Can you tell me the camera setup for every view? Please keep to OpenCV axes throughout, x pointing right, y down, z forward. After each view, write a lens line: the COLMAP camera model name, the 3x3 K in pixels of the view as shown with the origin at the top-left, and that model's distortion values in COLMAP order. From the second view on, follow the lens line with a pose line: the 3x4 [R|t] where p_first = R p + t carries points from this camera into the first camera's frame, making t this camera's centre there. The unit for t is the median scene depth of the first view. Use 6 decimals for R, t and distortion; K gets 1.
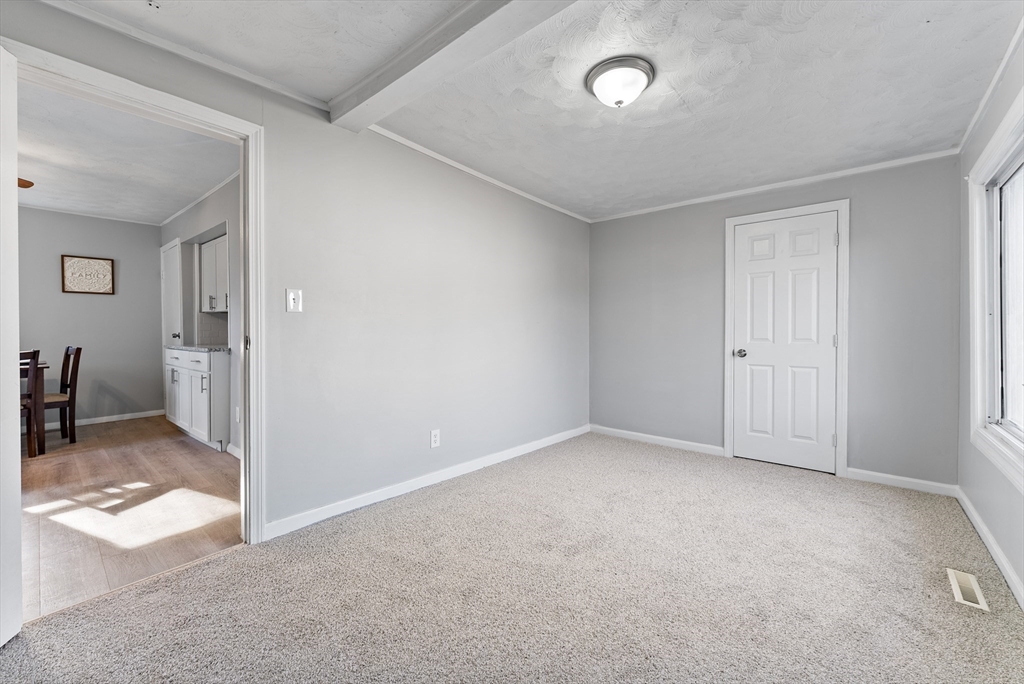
lens RADIAL K [[416.8, 0, 519.7], [0, 416.8, 340.1], [0, 0, 1]] dist [-0.001739, 0.000657]
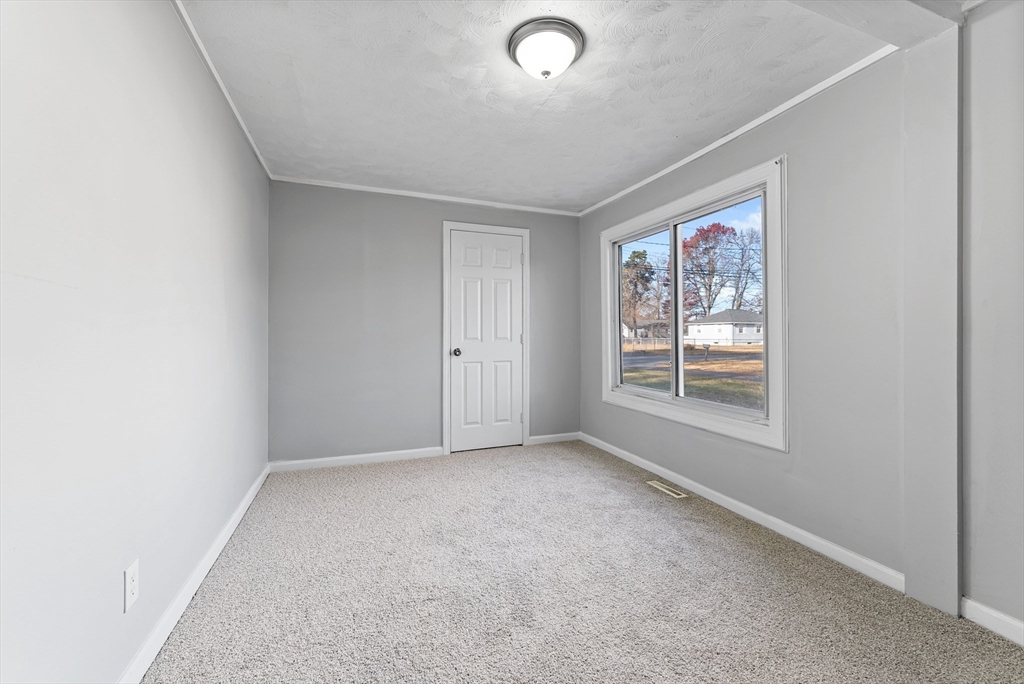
lens RADIAL K [[416.8, 0, 522.8], [0, 416.8, 331.7], [0, 0, 1]] dist [-0.001739, 0.000657]
pose [[0.468314, -0.002559, 0.883558, -0.362387], [0.016283, 0.999851, -0.005735, -0.013157], [-0.883412, 0.017073, 0.468286, 0.408560]]
